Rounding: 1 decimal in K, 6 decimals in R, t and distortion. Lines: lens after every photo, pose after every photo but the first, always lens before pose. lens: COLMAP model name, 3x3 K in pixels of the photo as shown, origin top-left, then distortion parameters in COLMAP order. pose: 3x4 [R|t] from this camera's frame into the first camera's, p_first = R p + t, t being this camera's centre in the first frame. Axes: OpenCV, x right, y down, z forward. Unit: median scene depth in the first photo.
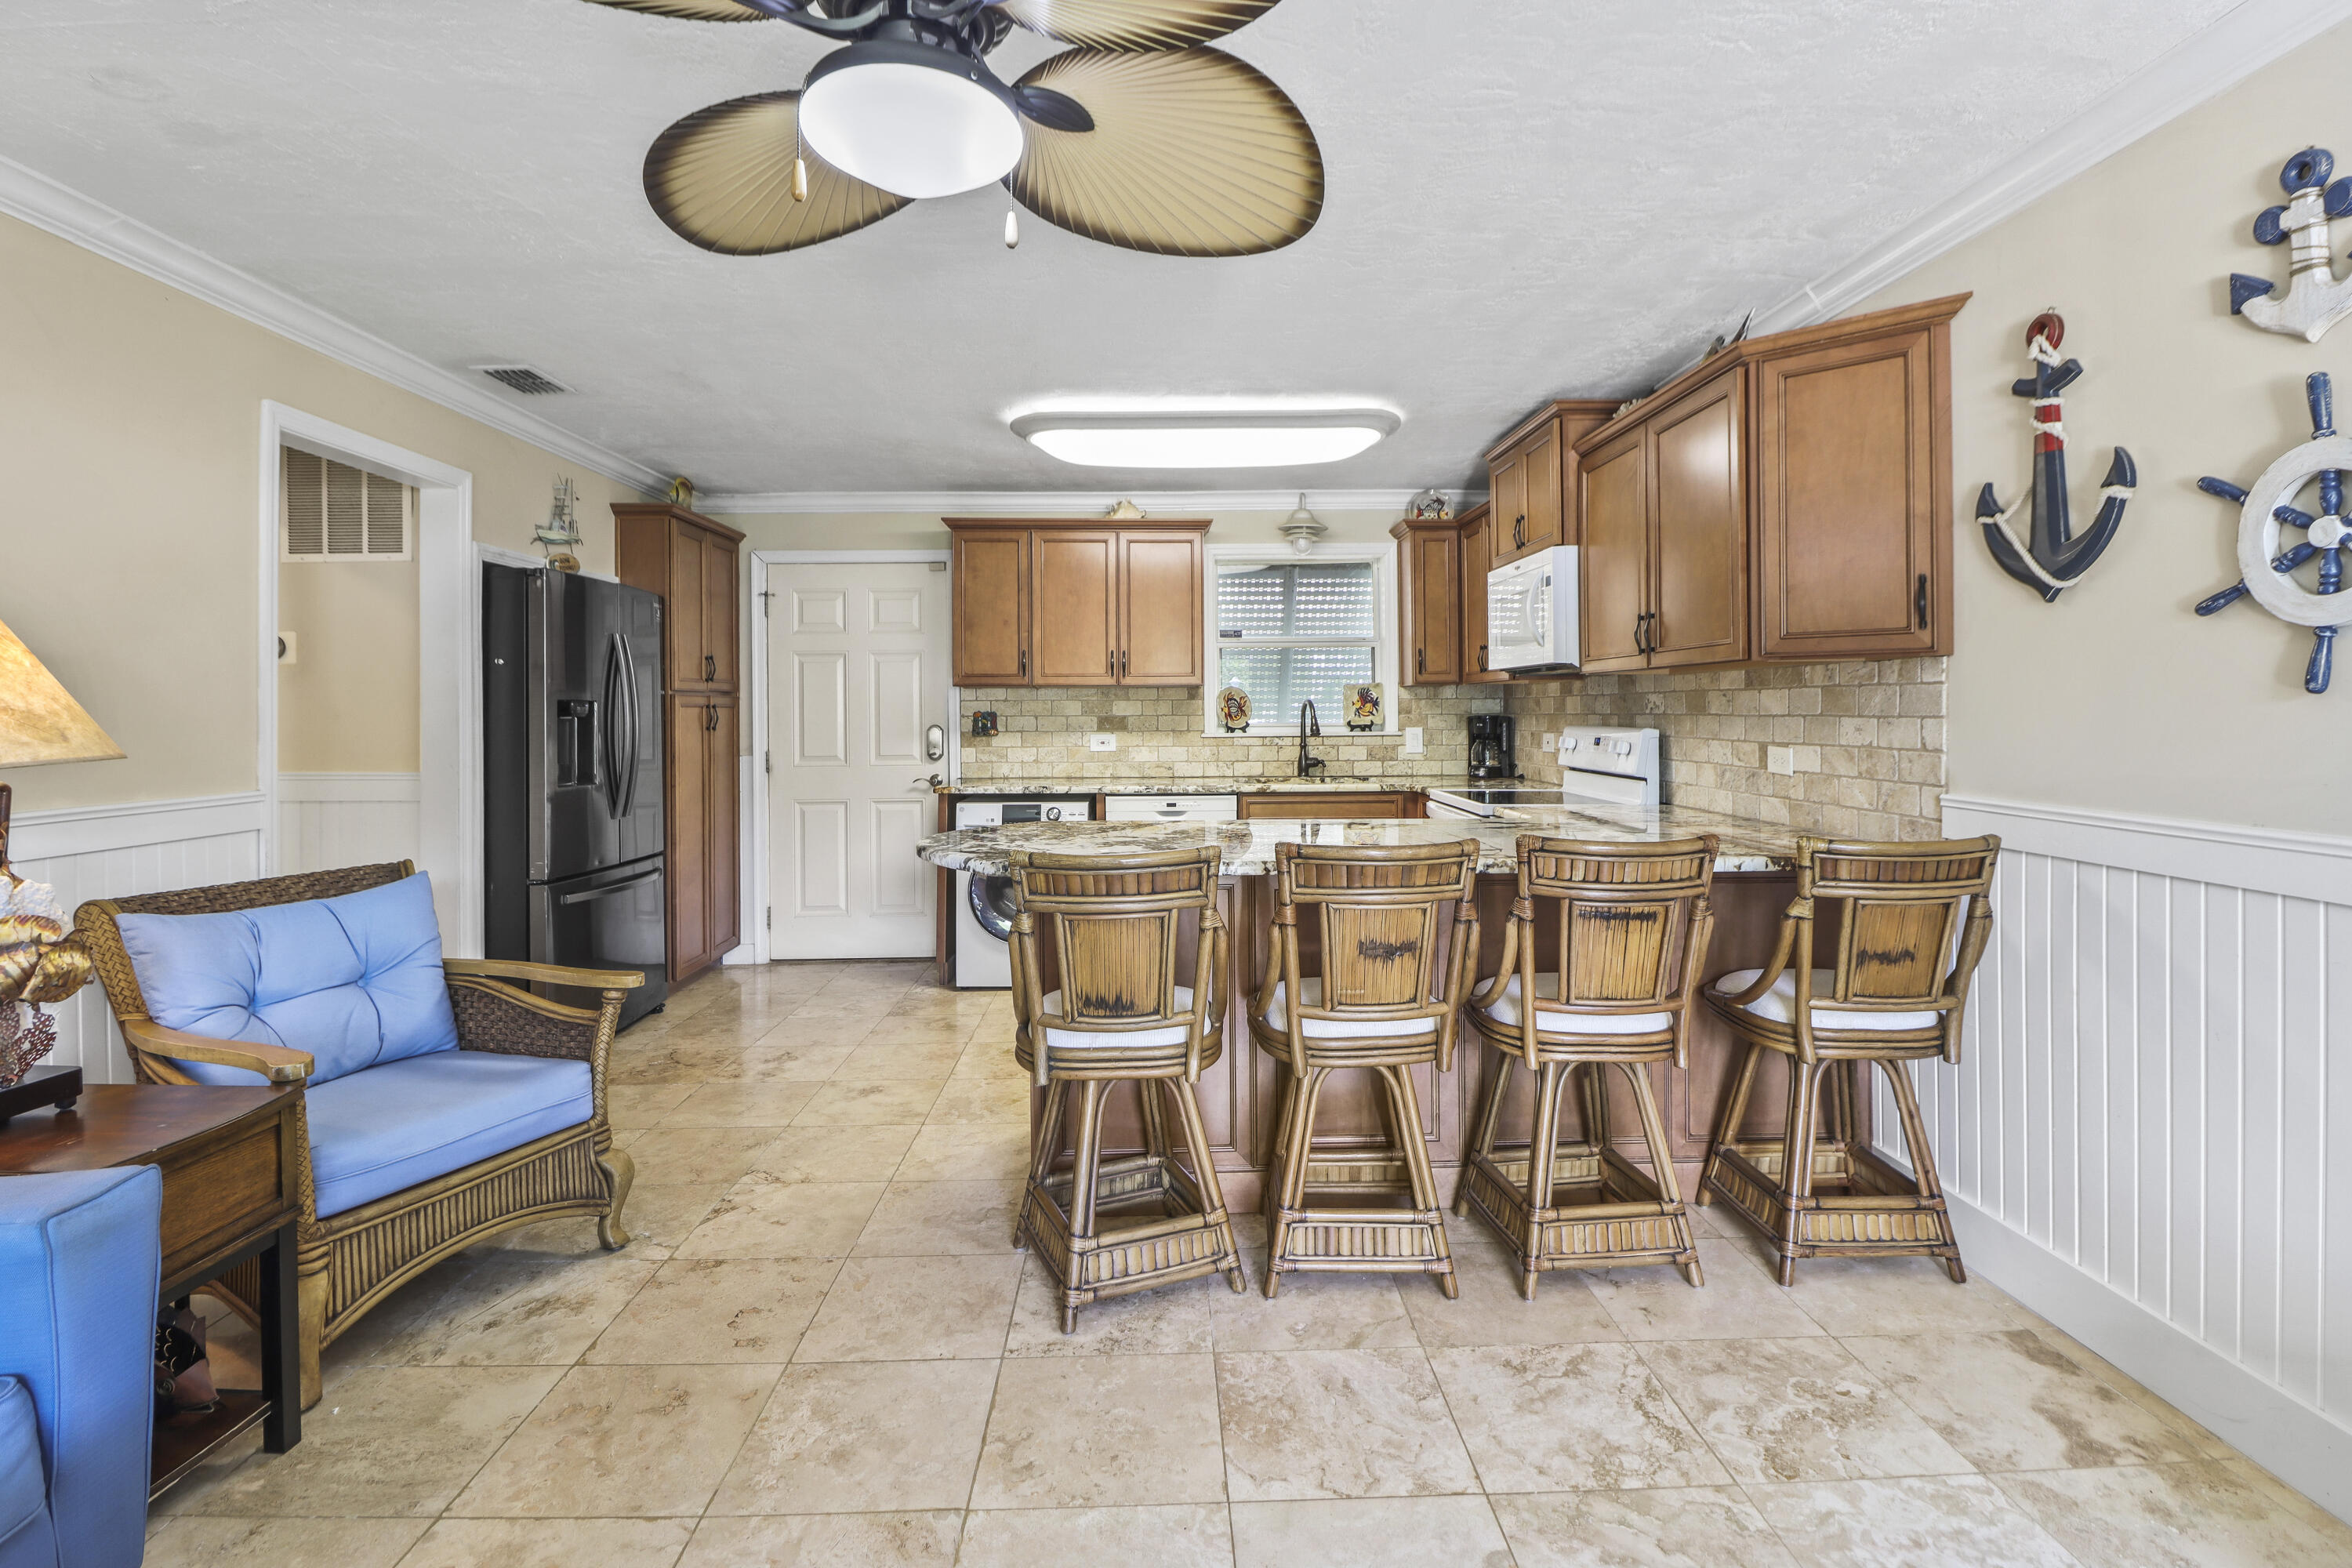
lens RADIAL K [[1098.6, 0, 1159.8], [0, 1098.6, 738.3], [0, 0, 1]] dist [0.005924, -0.008148]
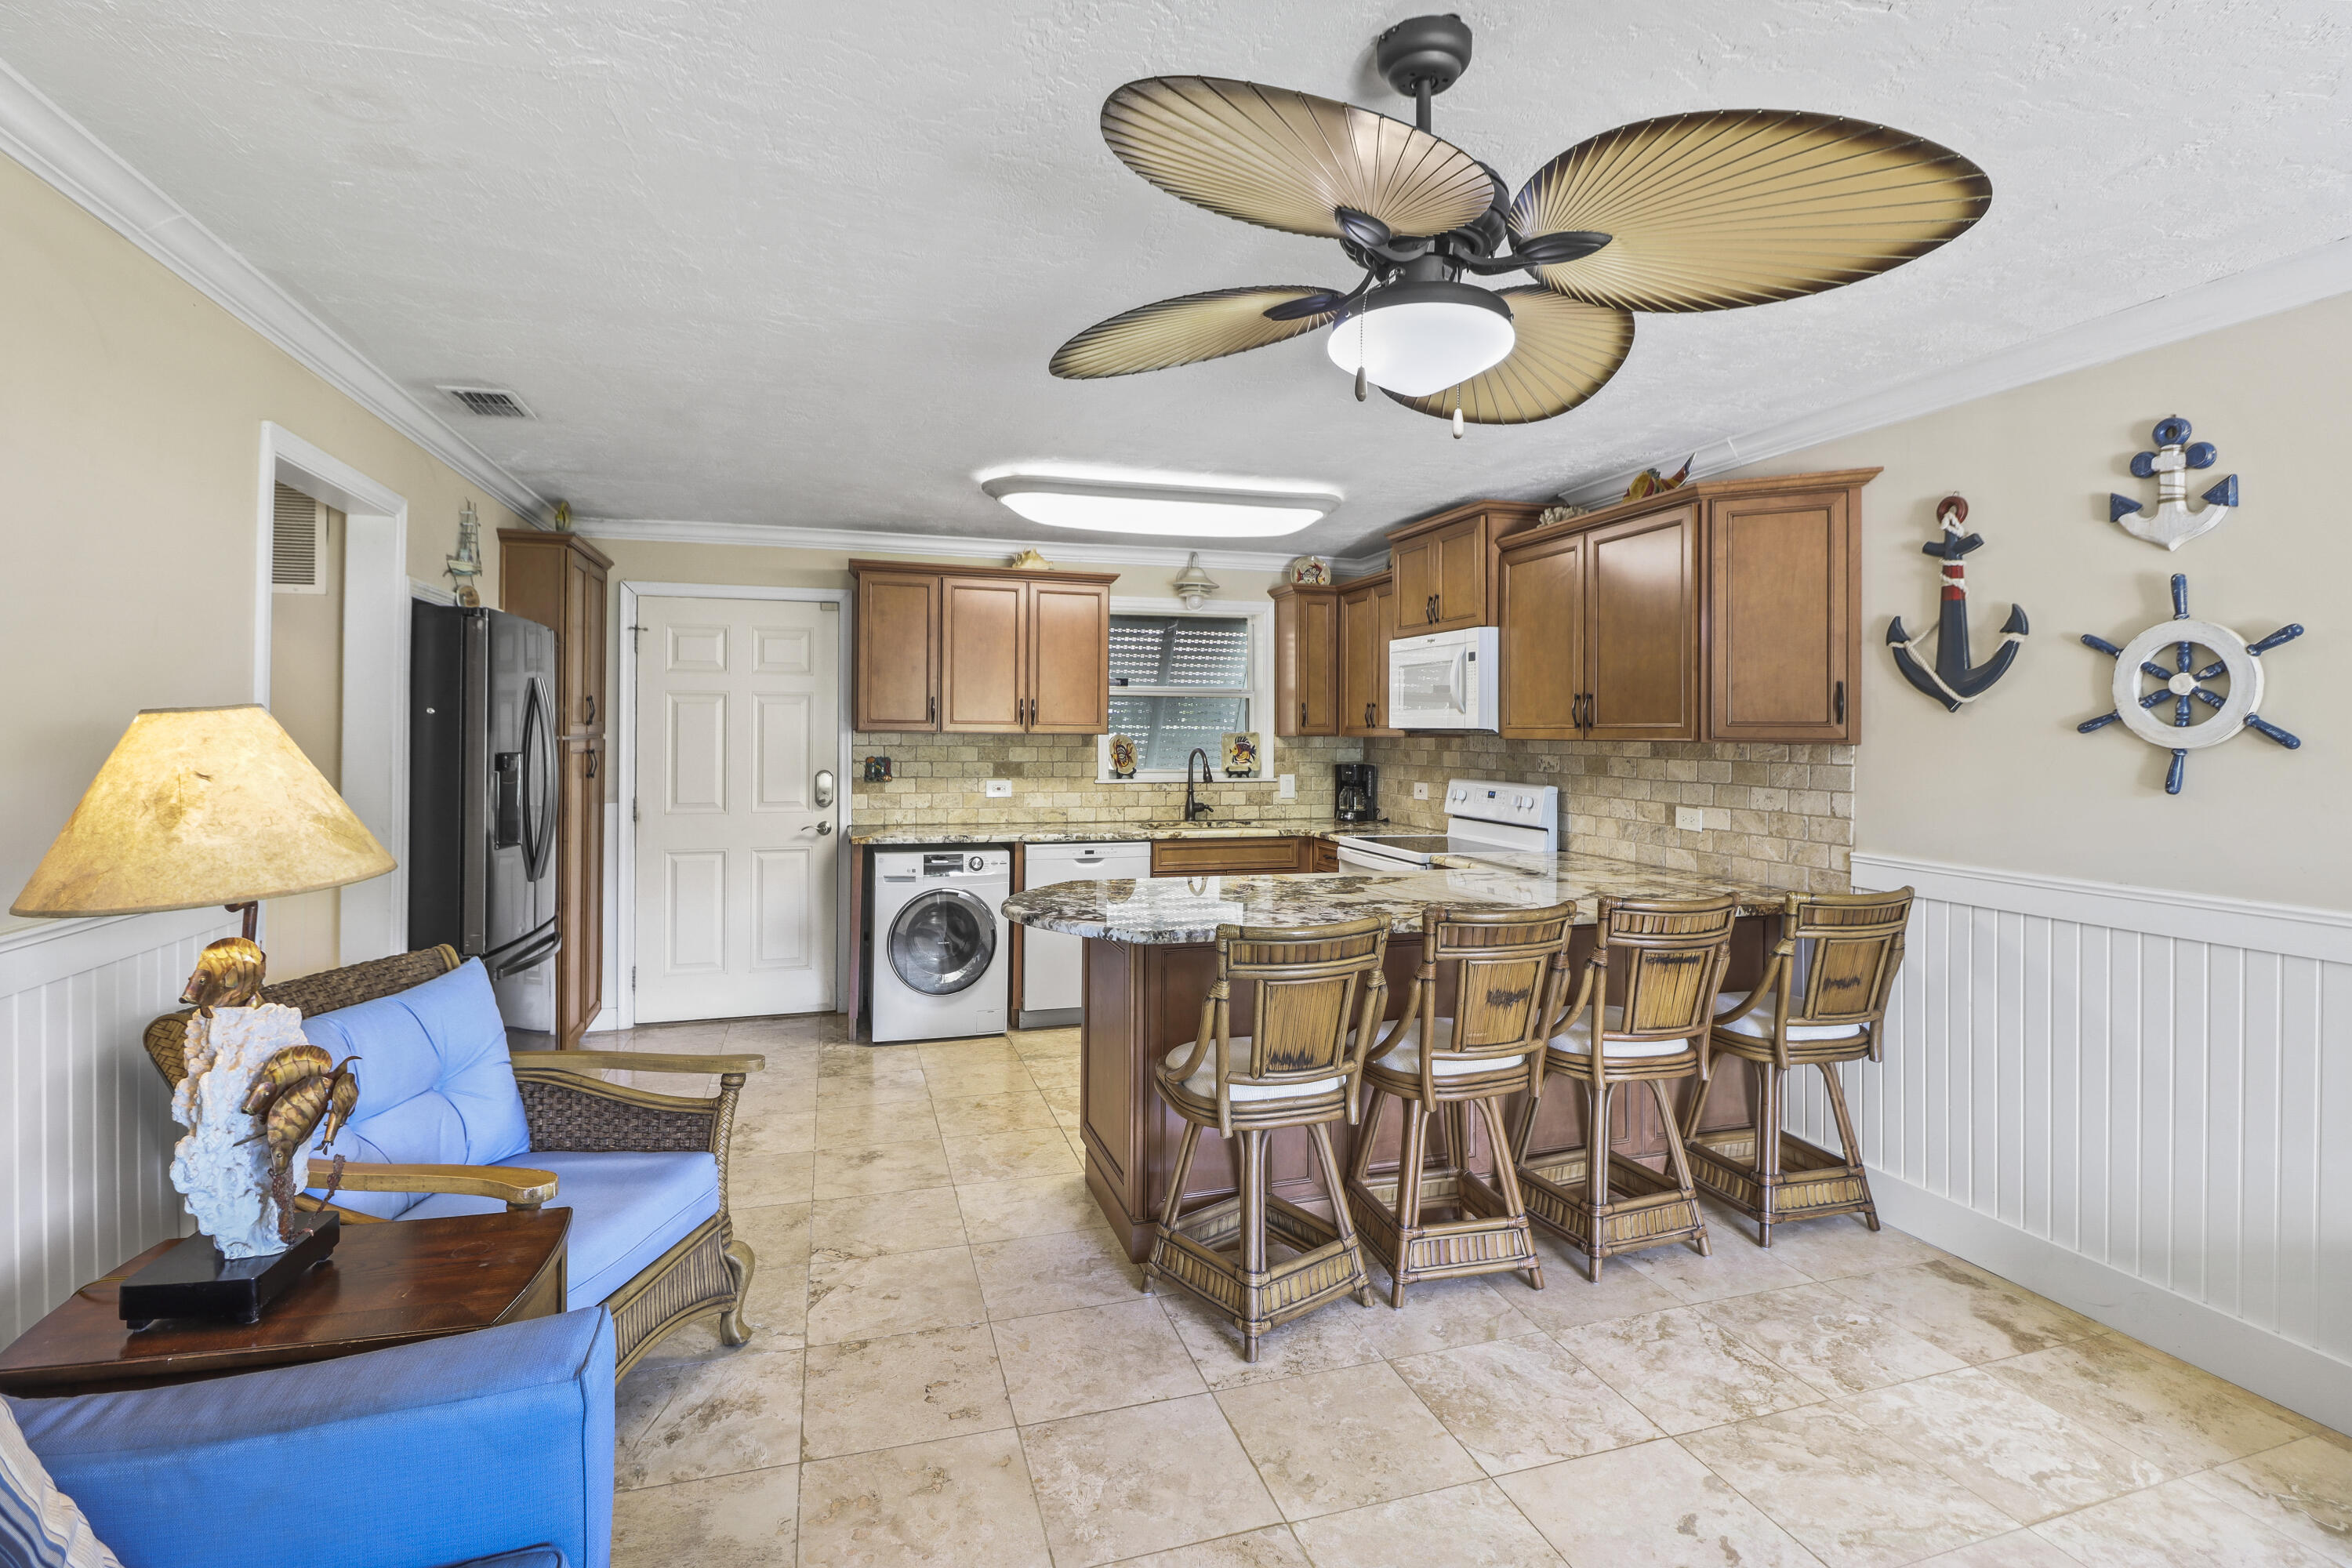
lens RADIAL K [[1098.6, 0, 1192.3], [0, 1098.6, 765.3], [0, 0, 1]] dist [0.005924, -0.008148]
pose [[0.963490, 0.006344, 0.267668, -0.382716], [-0.006458, 0.999979, -0.000453, -0.046253], [-0.267666, -0.001292, 0.963511, -0.034805]]
